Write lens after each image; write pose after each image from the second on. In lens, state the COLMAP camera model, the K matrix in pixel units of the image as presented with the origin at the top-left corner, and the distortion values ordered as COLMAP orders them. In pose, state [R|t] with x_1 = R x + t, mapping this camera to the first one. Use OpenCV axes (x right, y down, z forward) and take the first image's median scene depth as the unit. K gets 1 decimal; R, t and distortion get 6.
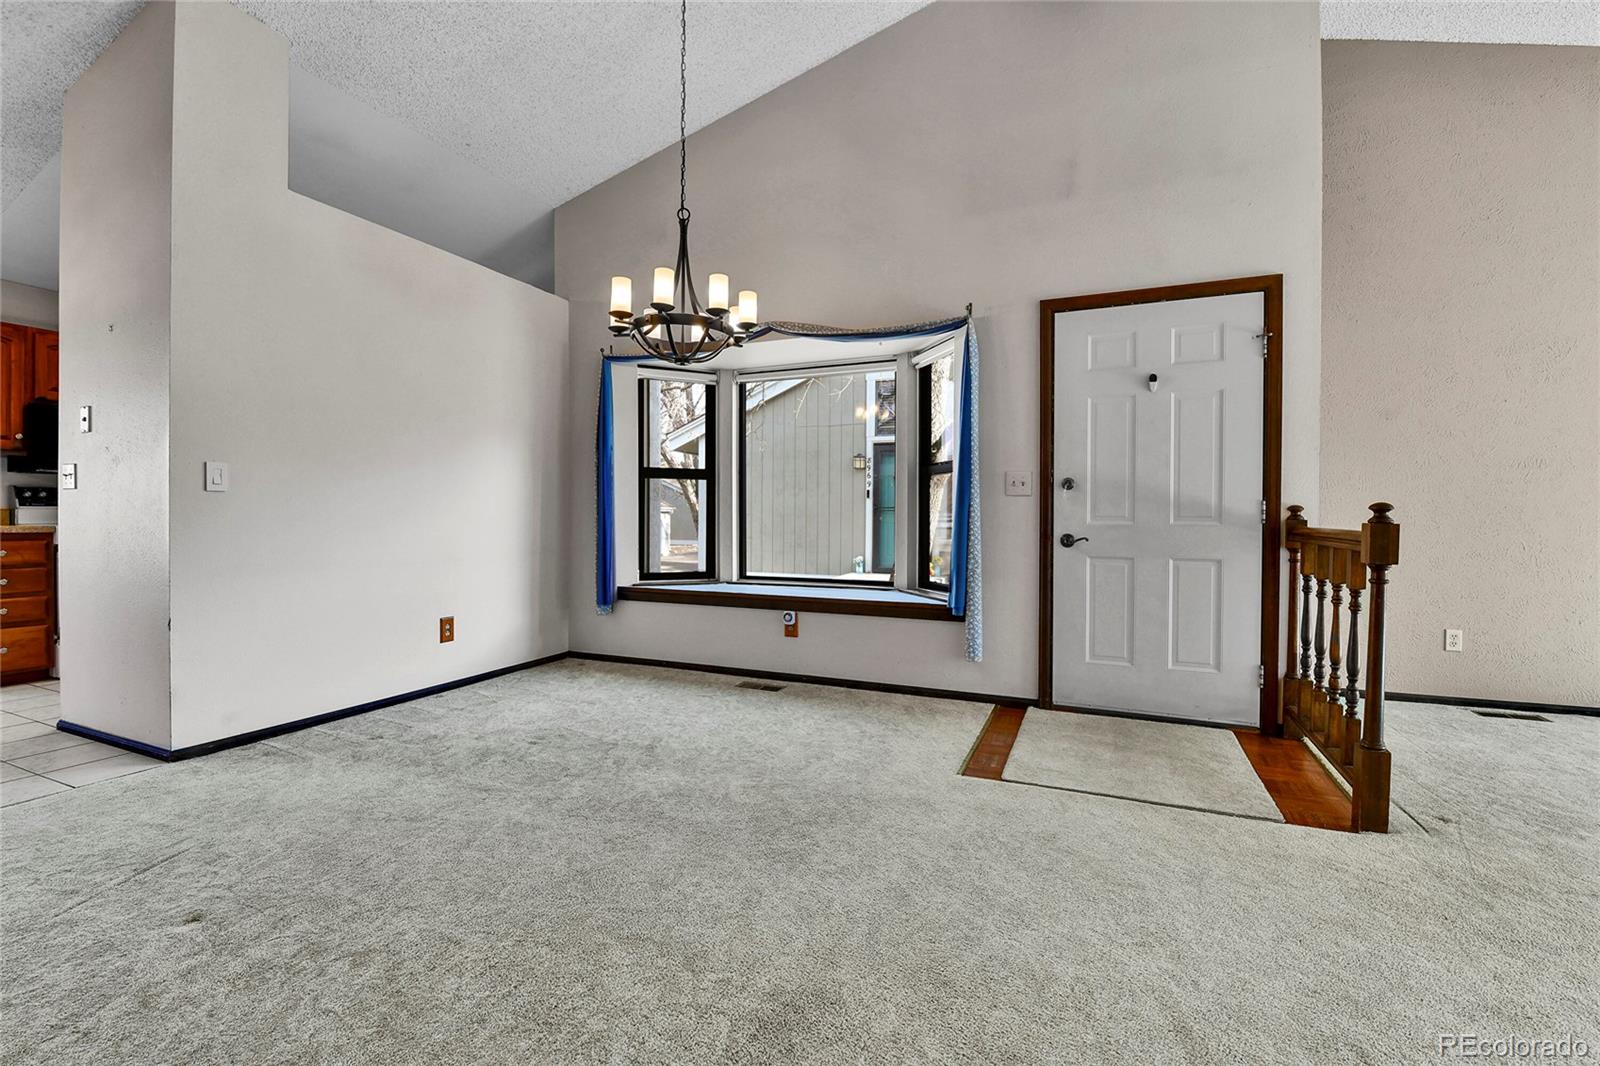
lens RADIAL K [[693.5, 0, 798.4], [0, 693.5, 522.0], [0, 0, 1]] dist [-0.003599, -0.007747]
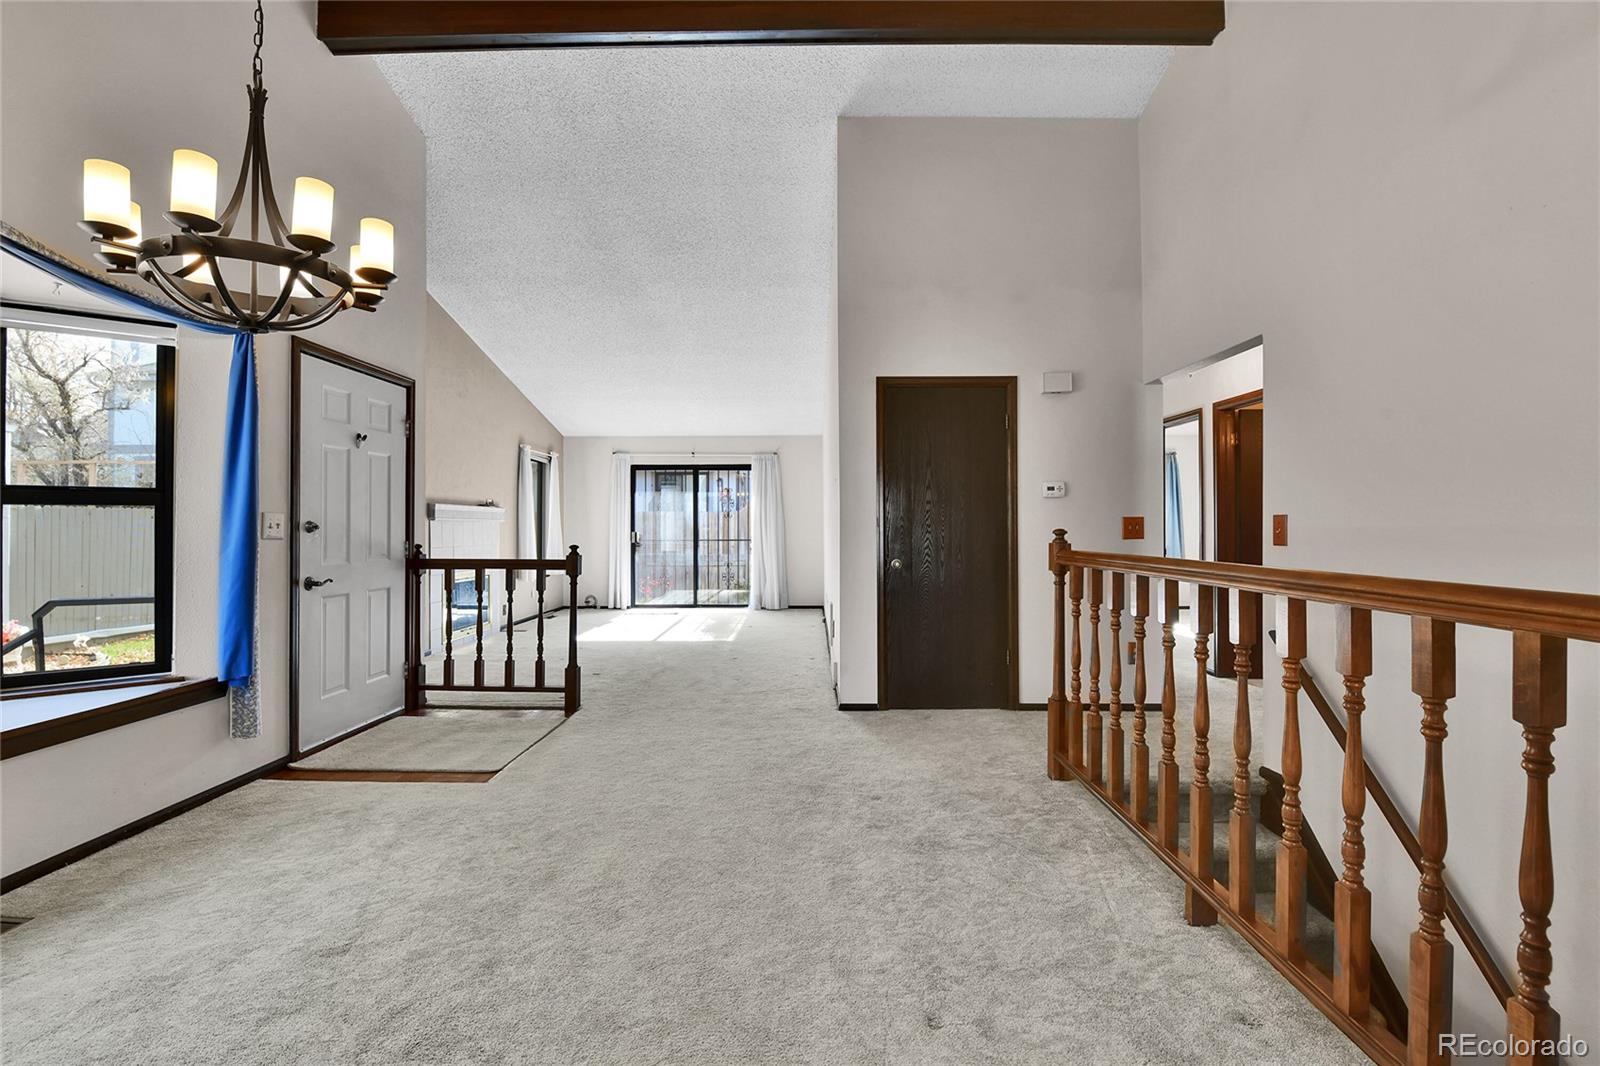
lens RADIAL K [[693.5, 0, 799.5], [0, 693.5, 520.9], [0, 0, 1]] dist [-0.003599, -0.007747]
pose [[-0.385188, 0.006027, 0.922818, -0.832712], [0.010666, 0.999941, -0.002079, -0.055834], [-0.922776, 0.009042, -0.385230, 0.753343]]
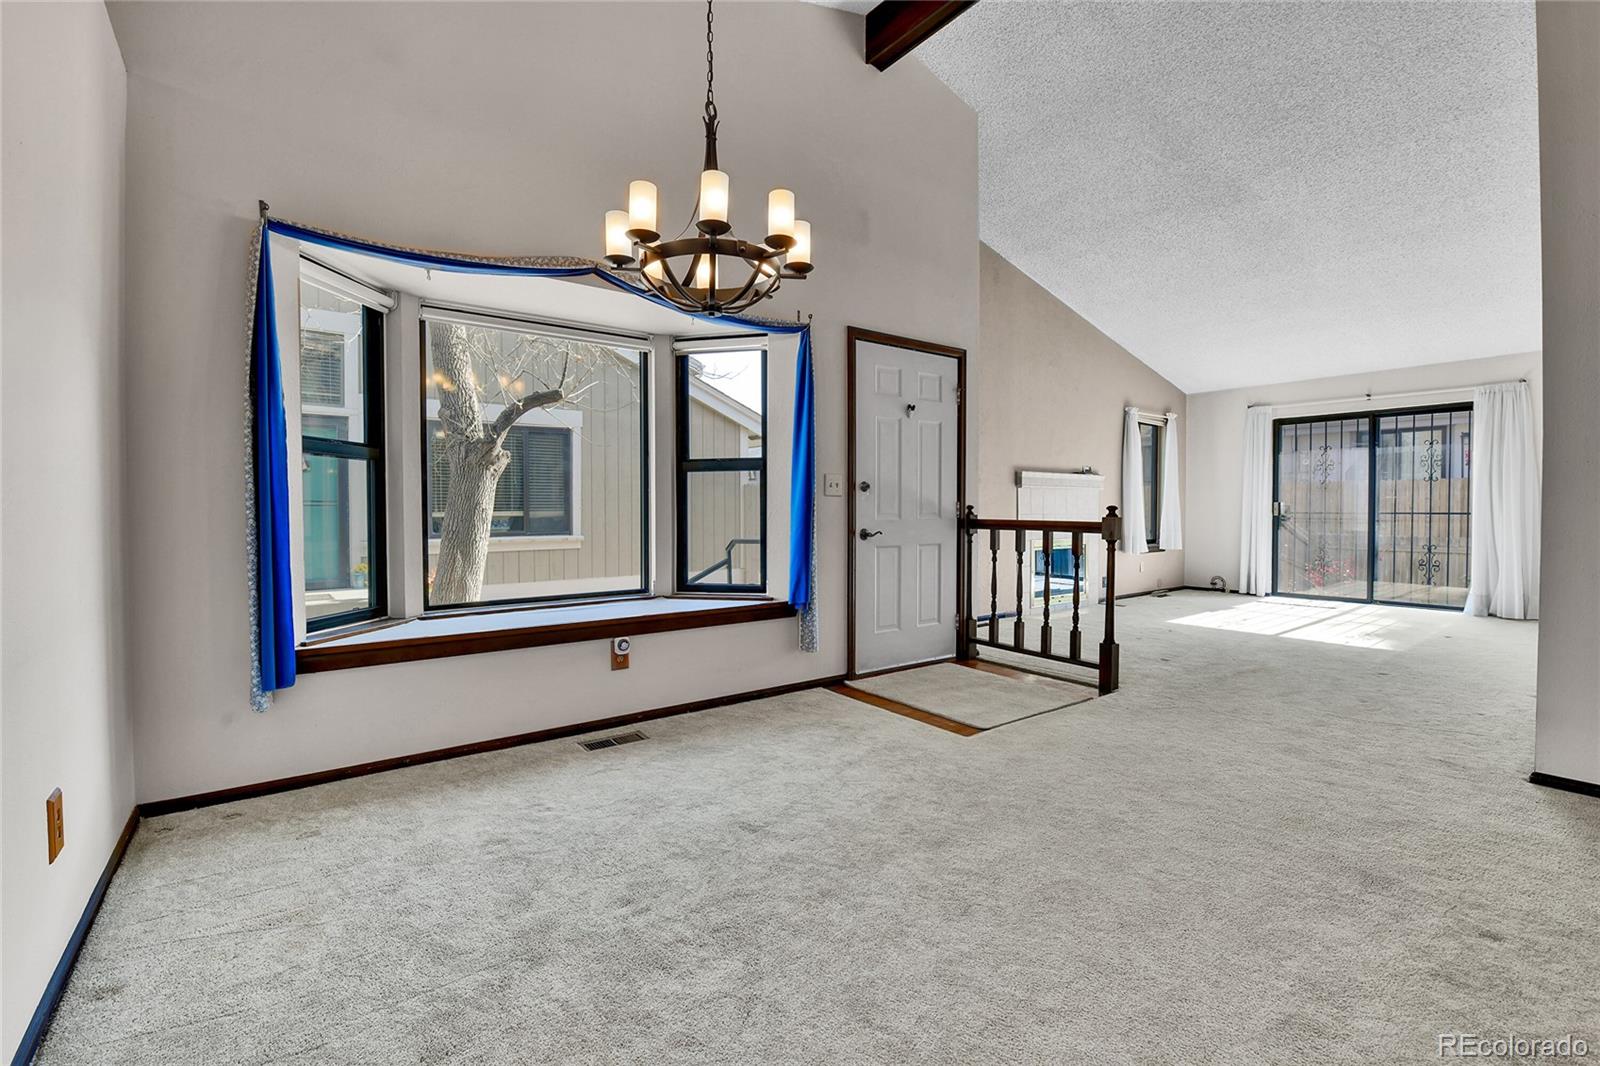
lens RADIAL K [[693.5, 0, 803.4], [0, 693.5, 521.1], [0, 0, 1]] dist [-0.003599, -0.007747]
pose [[0.494246, -0.019489, 0.869103, -0.718623], [0.011948, 0.999807, 0.015625, -0.016269], [-0.869240, 0.002661, 0.494384, 0.518812]]
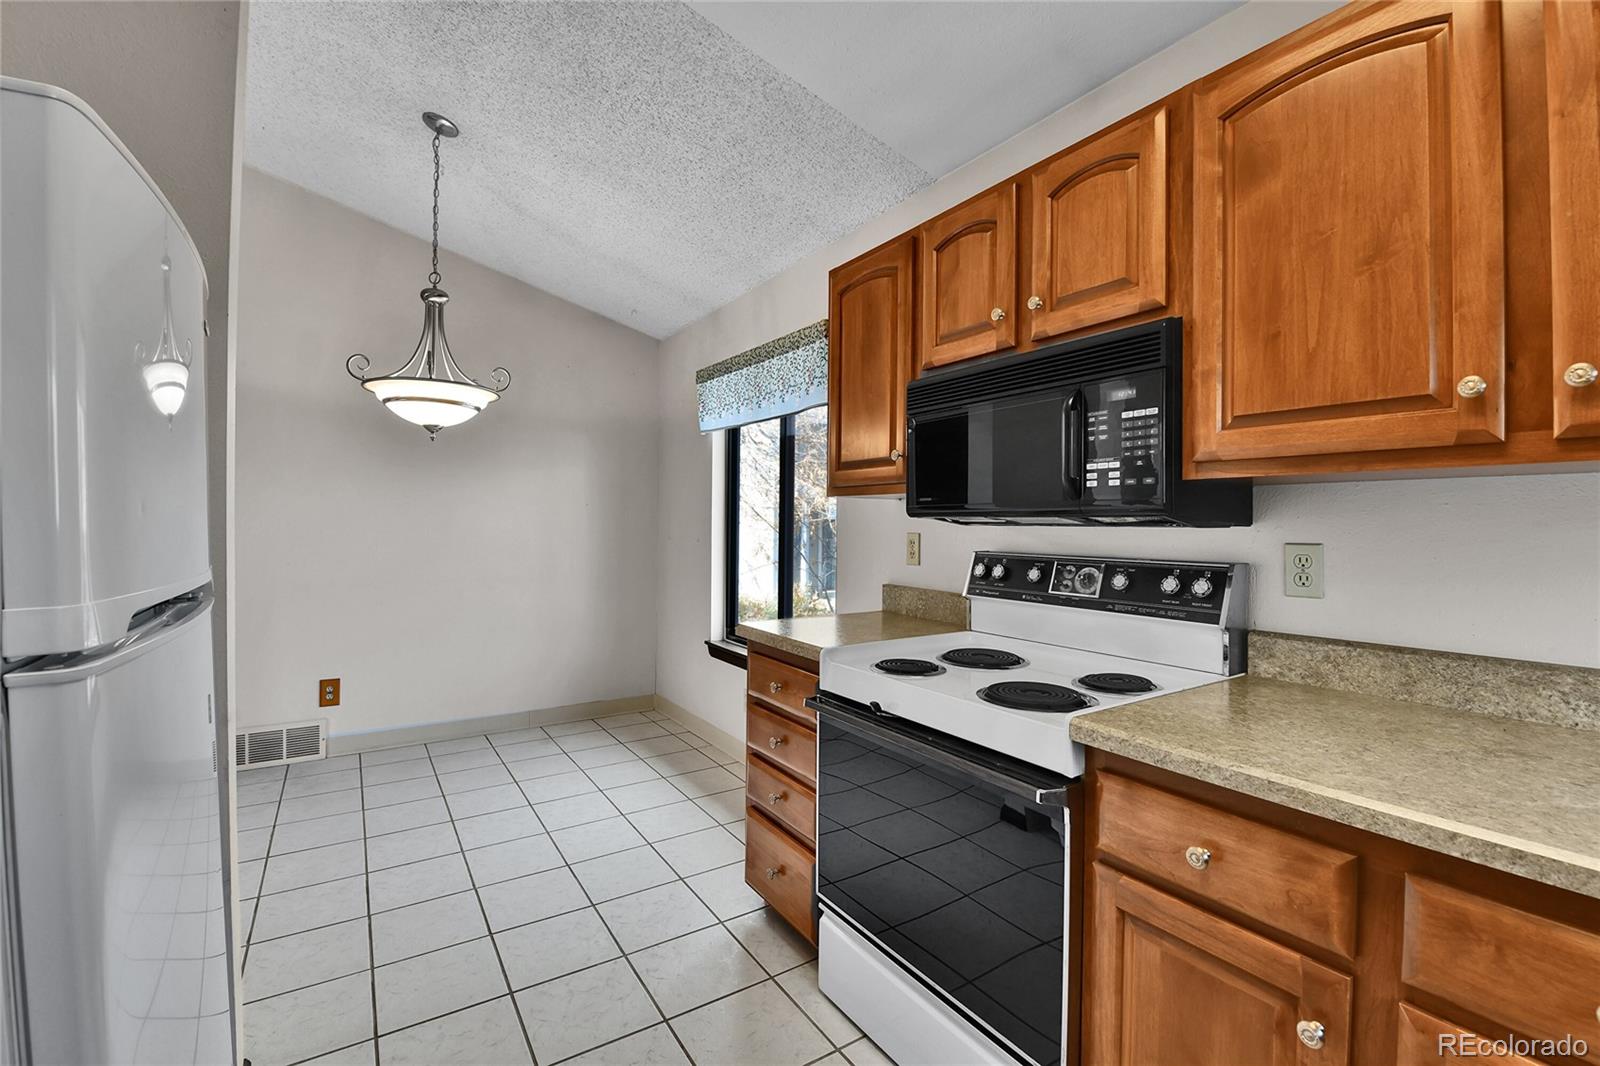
lens RADIAL K [[693.5, 0, 803.2], [0, 693.5, 520.7], [0, 0, 1]] dist [-0.003599, -0.007747]
pose [[-0.547989, -0.011056, -0.836412, -0.814215], [-0.018676, 0.999825, -0.000980, -0.091178], [0.836277, 0.015084, -0.548100, 1.445286]]
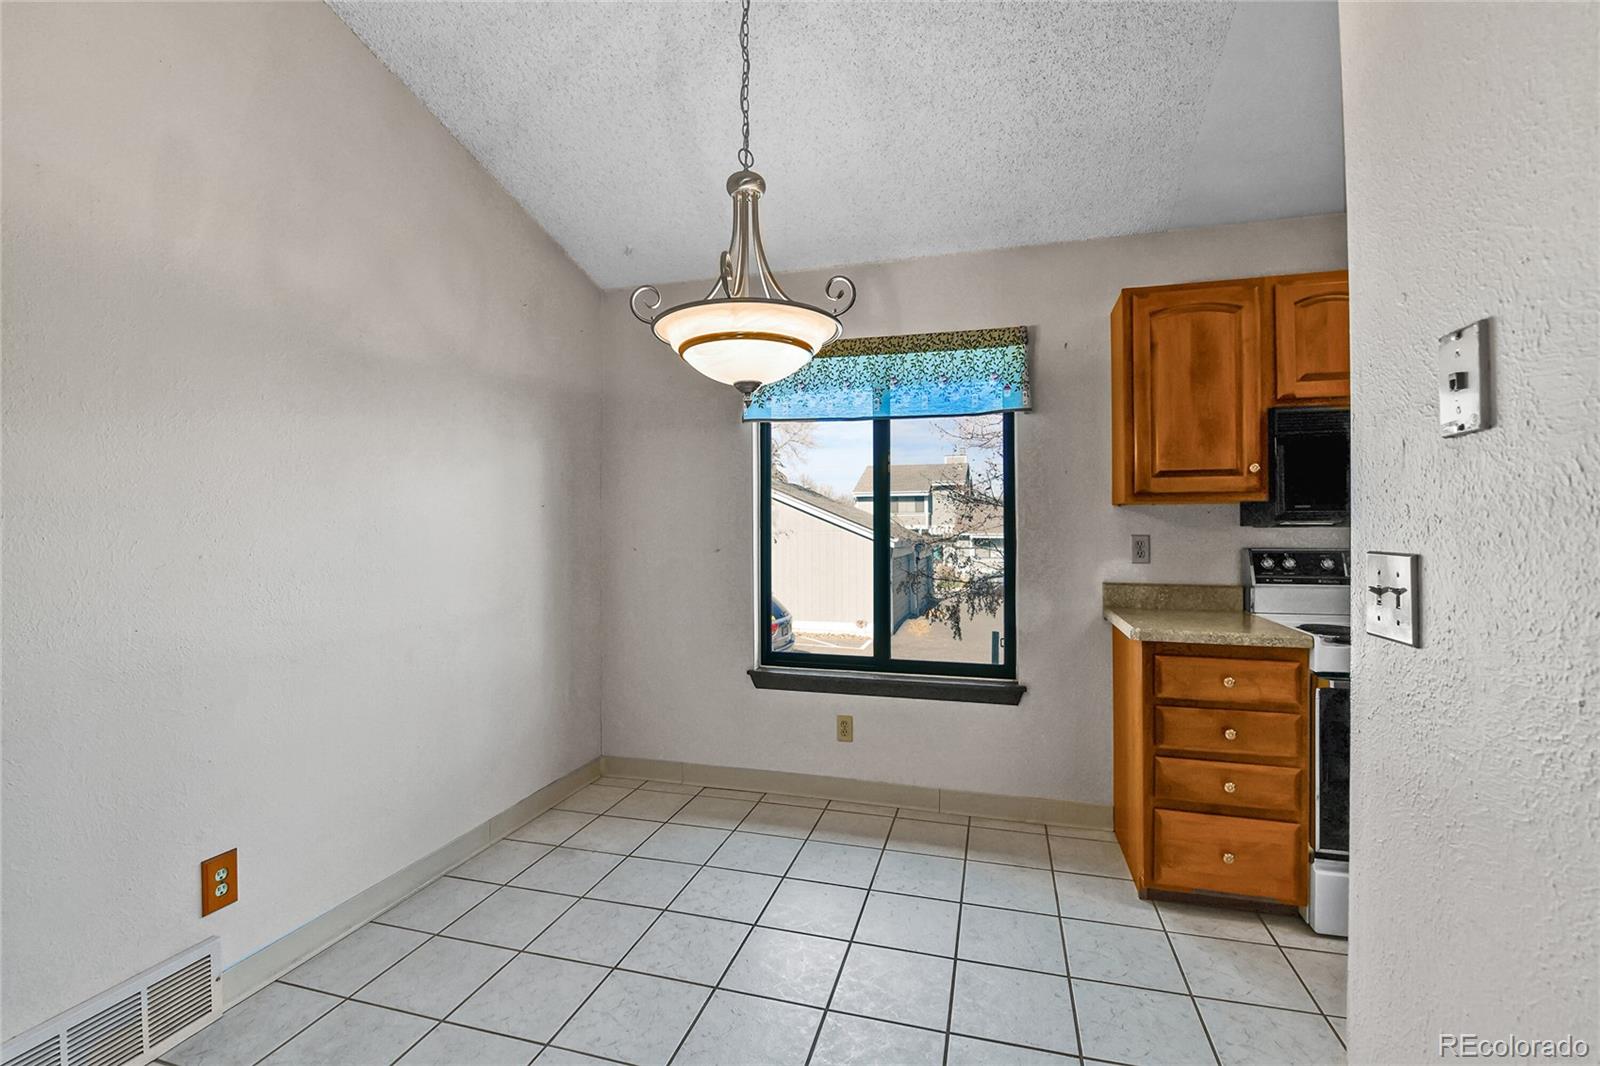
lens RADIAL K [[693.5, 0, 808.0], [0, 693.5, 523.2], [0, 0, 1]] dist [-0.003599, -0.007747]
pose [[0.138103, -0.011511, -0.990351, -0.728059], [-0.005538, 0.999908, -0.012394, -0.082772], [0.990402, 0.007196, 0.138027, 0.642250]]
